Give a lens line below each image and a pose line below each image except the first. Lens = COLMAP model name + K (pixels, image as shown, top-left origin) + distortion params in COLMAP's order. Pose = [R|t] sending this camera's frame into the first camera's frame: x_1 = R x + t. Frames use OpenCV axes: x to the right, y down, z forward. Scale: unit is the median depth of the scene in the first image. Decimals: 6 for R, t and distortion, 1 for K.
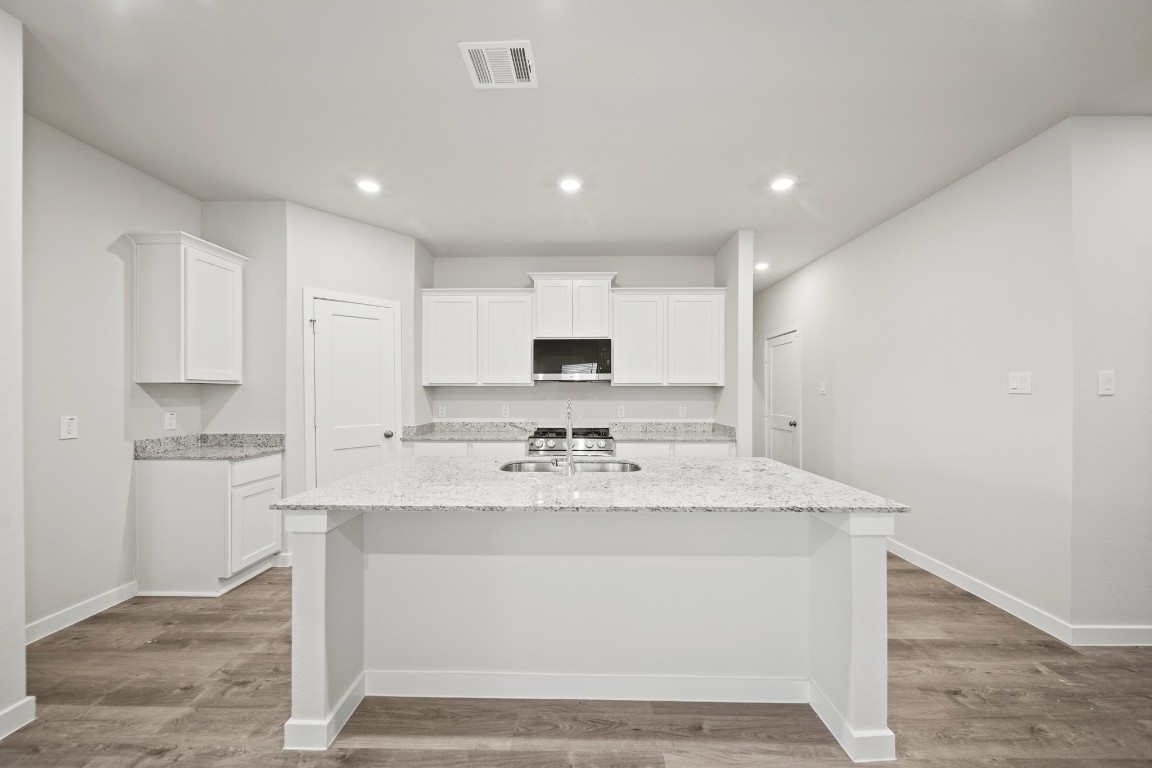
lens RADIAL K [[407.7, 0, 575.3], [0, 407.7, 391.9], [0, 0, 1]] dist [-0.002084, -0.000037]
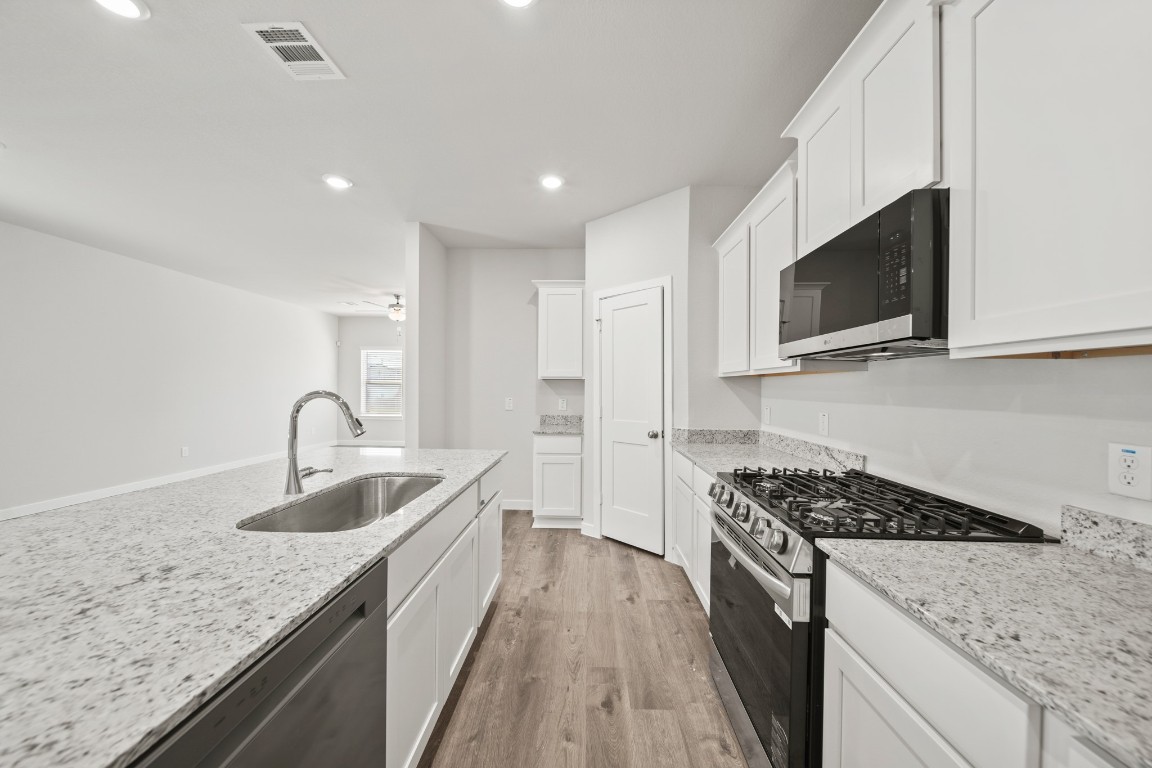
lens RADIAL K [[407.7, 0, 576.8], [0, 407.7, 383.0], [0, 0, 1]] dist [-0.002084, -0.000037]
pose [[-0.006829, -0.008950, -0.999937, 0.477606], [-0.005336, 0.999946, -0.008914, 0.005844], [0.999962, 0.005275, -0.006876, 1.016537]]
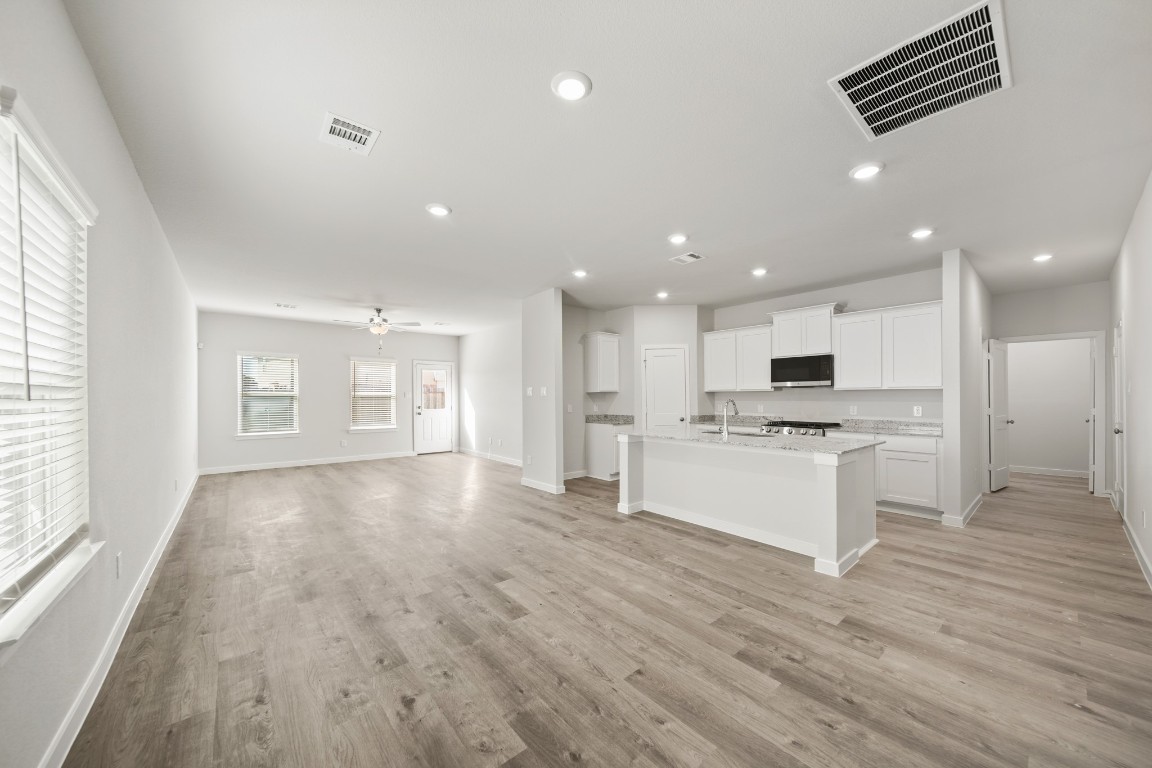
lens RADIAL K [[407.7, 0, 578.8], [0, 407.7, 402.0], [0, 0, 1]] dist [-0.002084, -0.000037]
pose [[0.660962, 0.008461, -0.750372, 0.706770], [0.005781, 0.999849, 0.016367, -0.003440], [0.750397, -0.015156, 0.660813, -0.631415]]
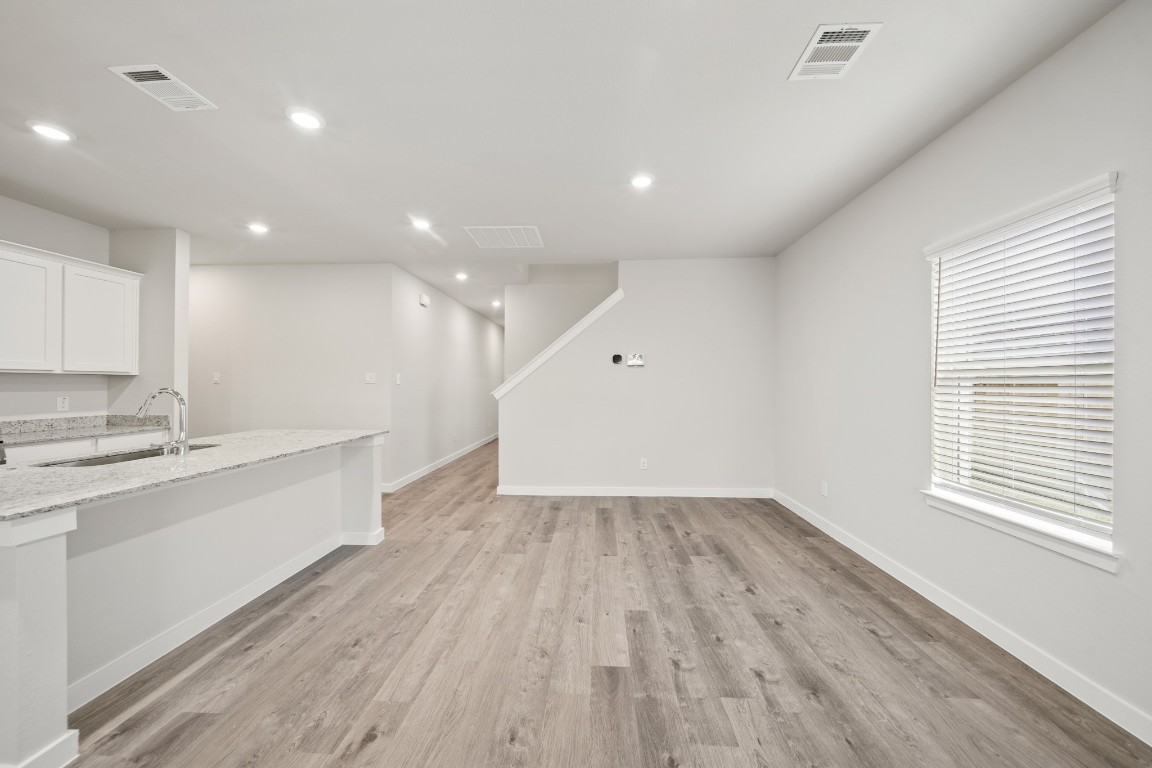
lens RADIAL K [[407.7, 0, 577.9], [0, 407.7, 382.5], [0, 0, 1]] dist [-0.002084, -0.000037]
pose [[0.033328, 0.003617, 0.999438, -0.759577], [-0.006920, 0.999970, -0.003388, -0.001474], [-0.999421, -0.006803, 0.033352, -0.099456]]
